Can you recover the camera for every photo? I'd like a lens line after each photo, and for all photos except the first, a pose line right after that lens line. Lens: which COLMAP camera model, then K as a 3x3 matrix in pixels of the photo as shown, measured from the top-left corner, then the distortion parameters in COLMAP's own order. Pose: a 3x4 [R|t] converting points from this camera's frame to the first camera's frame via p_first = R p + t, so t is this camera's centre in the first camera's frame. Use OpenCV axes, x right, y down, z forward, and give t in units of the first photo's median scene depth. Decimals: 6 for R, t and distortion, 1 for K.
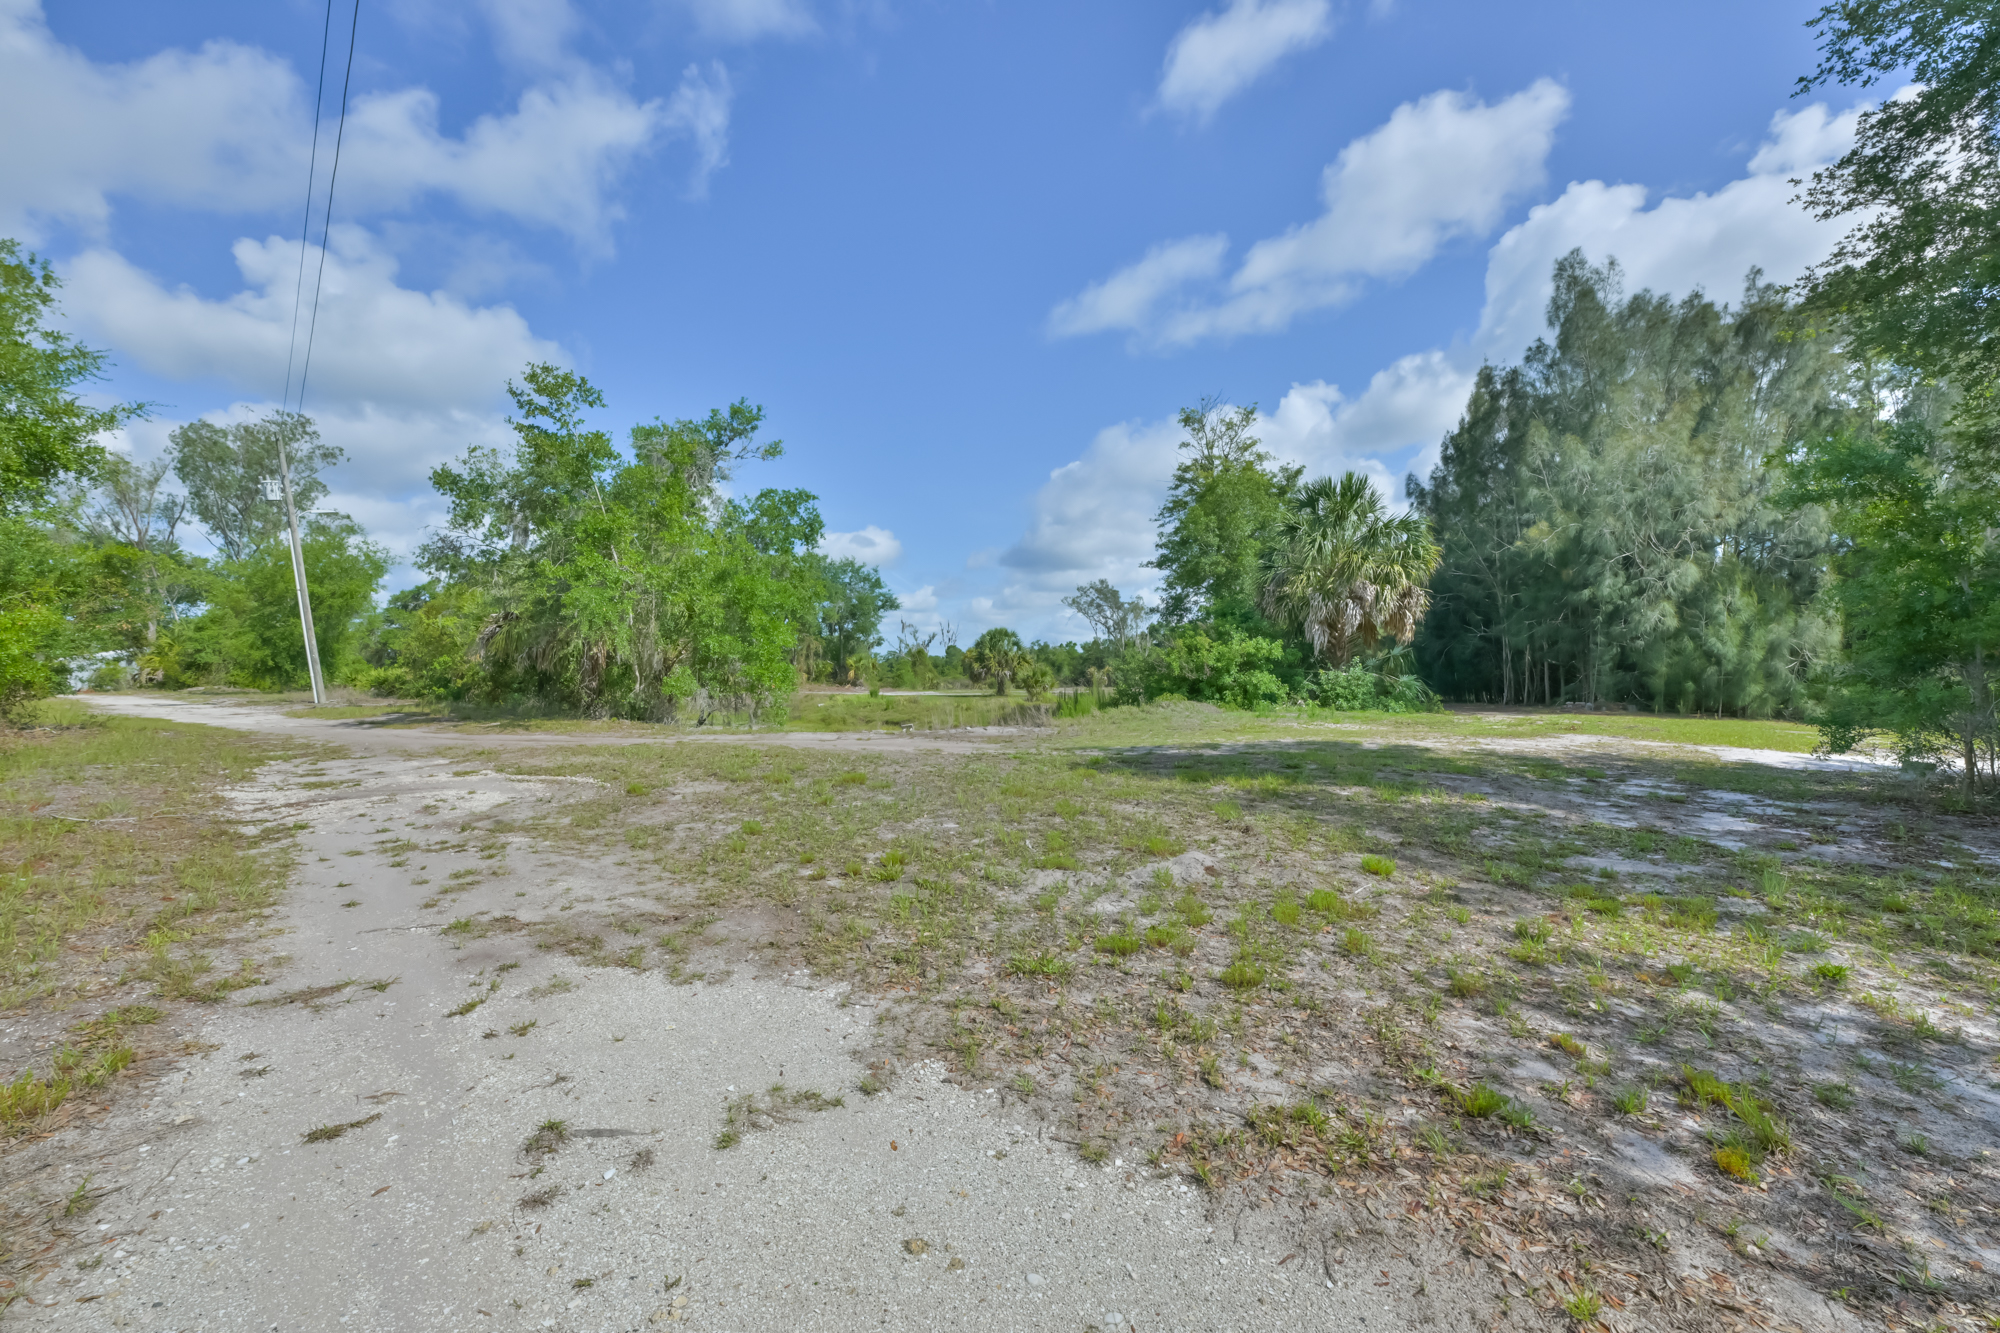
lens RADIAL K [[781.9, 0, 1000.0], [0, 781.9, 666.5], [0, 0, 1]] dist [-0.000109, -0.000078]
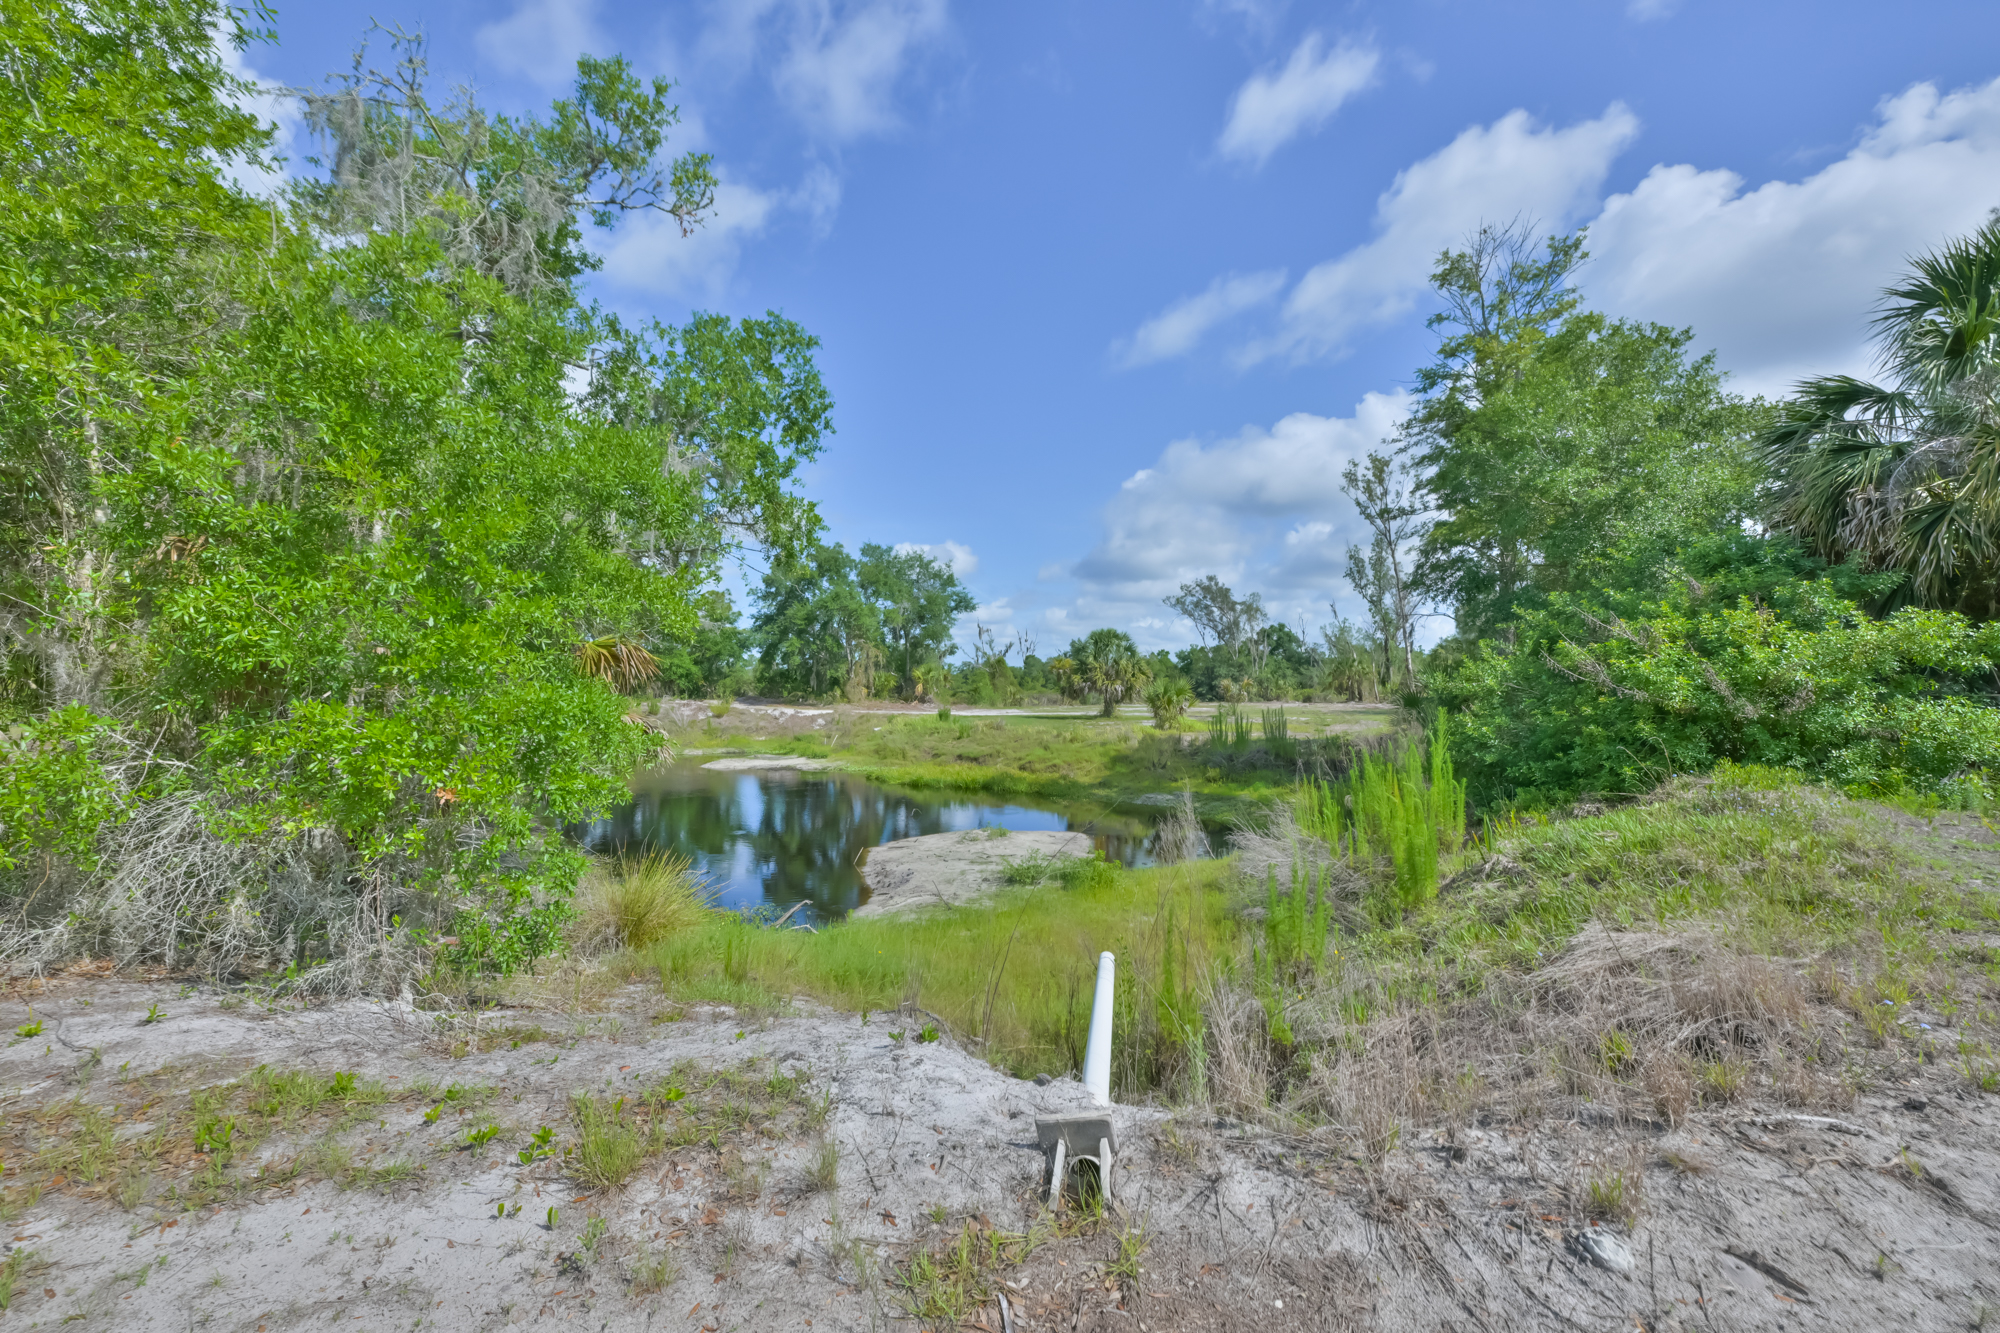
lens RADIAL K [[781.9, 0, 1000.0], [0, 781.9, 666.5], [0, 0, 1]] dist [-0.000109, -0.000078]
pose [[0.995439, -0.004593, -0.095289, -0.023255], [0.003294, 0.999900, -0.013785, -0.001733], [0.095343, 0.013409, 0.995354, 0.168884]]
